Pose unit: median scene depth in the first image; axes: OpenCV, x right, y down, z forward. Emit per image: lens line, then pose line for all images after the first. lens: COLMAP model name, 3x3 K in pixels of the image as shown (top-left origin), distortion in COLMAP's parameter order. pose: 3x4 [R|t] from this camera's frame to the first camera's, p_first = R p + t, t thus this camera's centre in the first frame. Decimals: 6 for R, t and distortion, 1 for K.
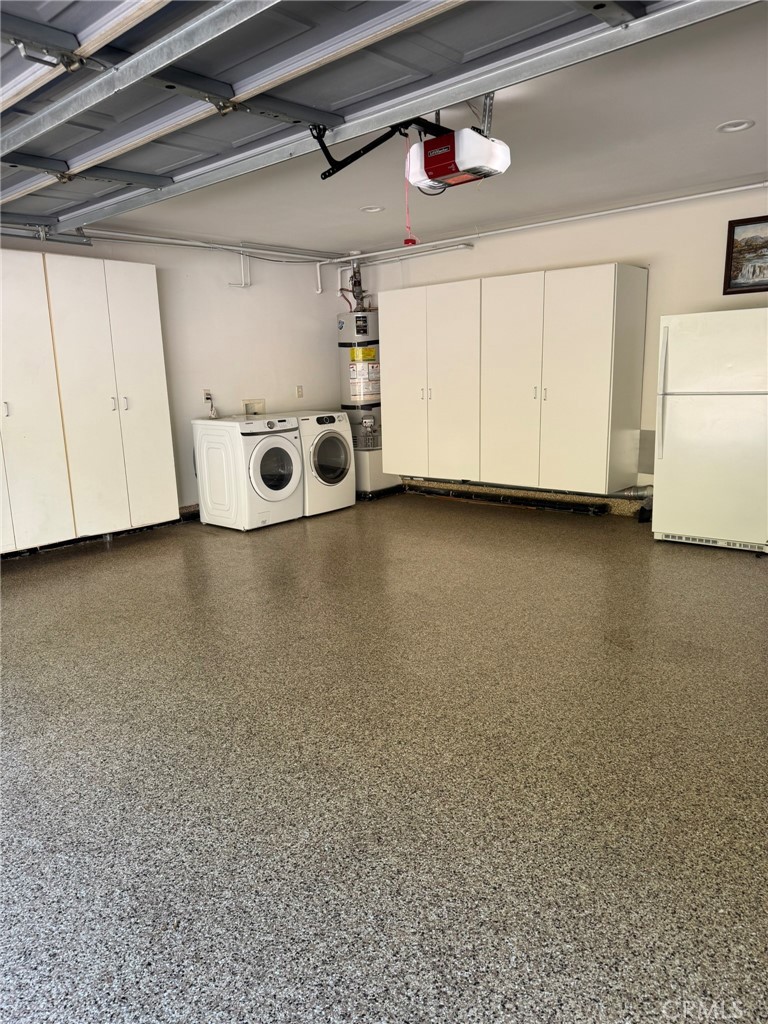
lens RADIAL K [[717.5, 0, 380.3], [0, 717.5, 518.8], [0, 0, 1]] dist [0.079736, -0.098653]
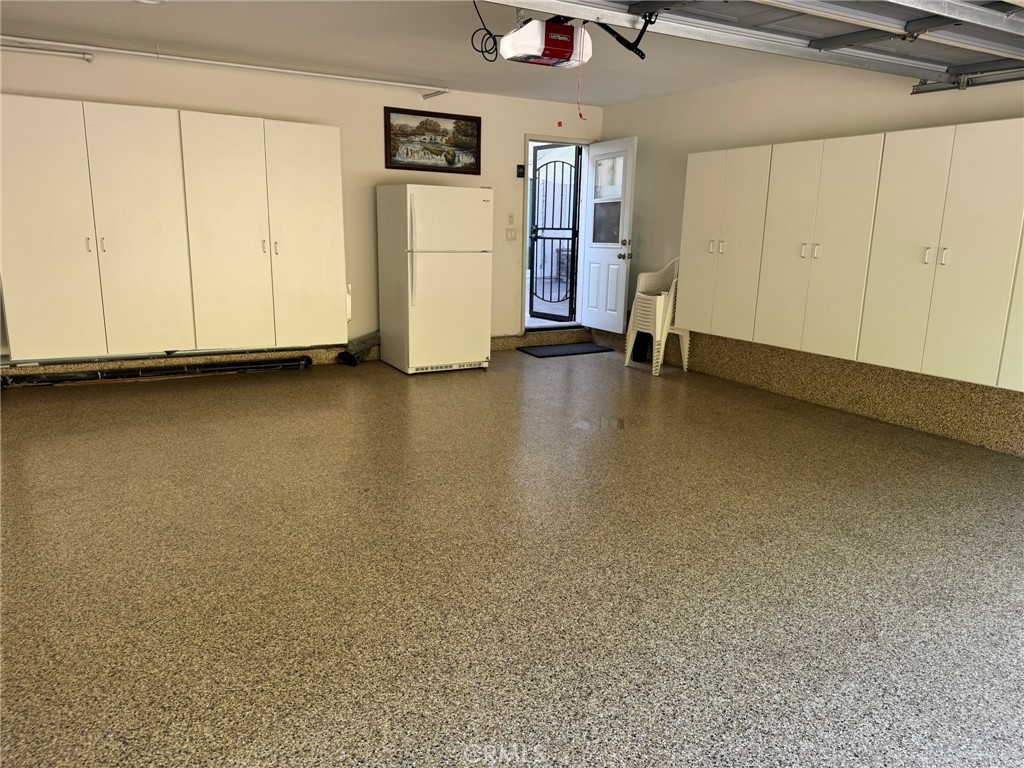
lens RADIAL K [[717.5, 0, 515.3], [0, 717.5, 389.6], [0, 0, 1]] dist [0.079736, -0.098653]
pose [[0.326089, -0.173495, 0.929282, -0.651043], [0.155430, 0.979477, 0.128325, -0.069127], [-0.932474, 0.102593, 0.346363, 0.428456]]
